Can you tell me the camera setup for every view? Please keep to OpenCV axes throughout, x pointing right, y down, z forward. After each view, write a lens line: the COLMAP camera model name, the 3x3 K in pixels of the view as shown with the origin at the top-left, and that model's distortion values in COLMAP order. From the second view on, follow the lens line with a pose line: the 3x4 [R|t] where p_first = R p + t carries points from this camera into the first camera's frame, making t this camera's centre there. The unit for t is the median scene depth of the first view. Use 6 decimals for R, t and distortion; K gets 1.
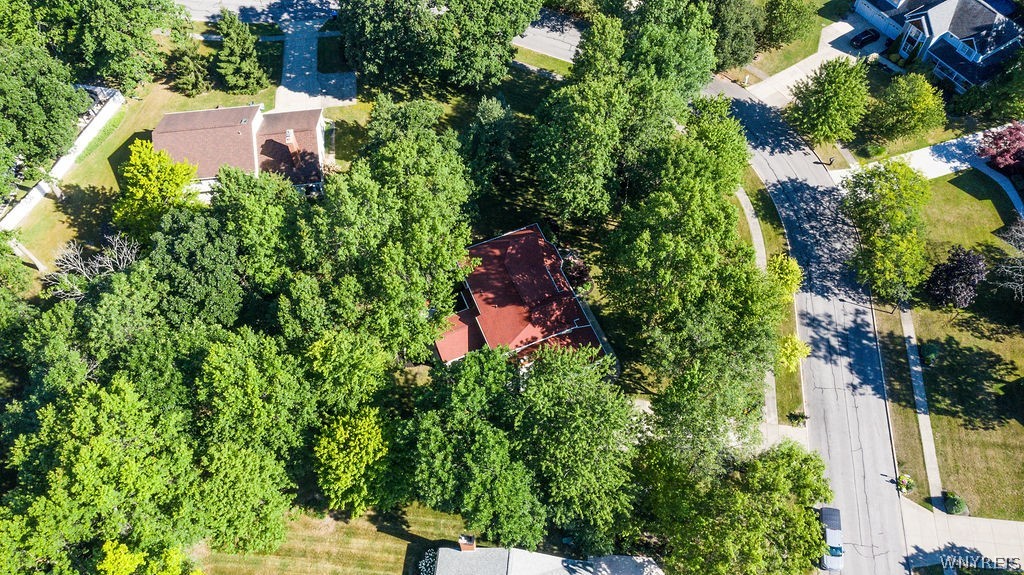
lens RADIAL K [[838.9, 0, 512.1], [0, 838.9, 290.4], [0, 0, 1]] dist [-0.005748, 0.000100]
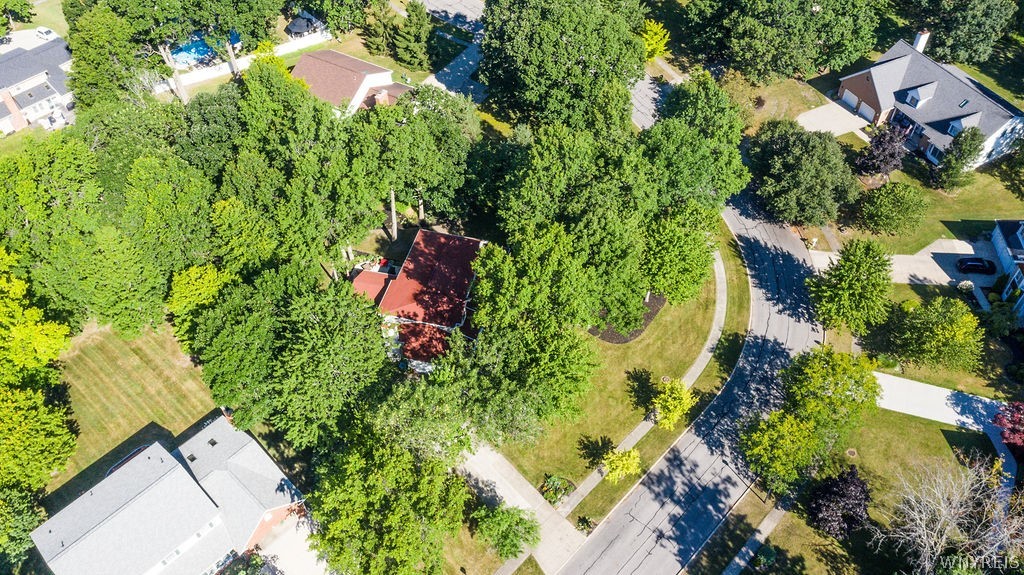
lens RADIAL K [[838.9, 0, 513.7], [0, 838.9, 285.4], [0, 0, 1]] dist [-0.005748, 0.000100]
pose [[0.798524, 0.452280, -0.397242, 0.482439], [-0.507059, 0.861031, -0.038947, -0.002076], [0.324423, 0.232525, 0.916887, 0.043302]]
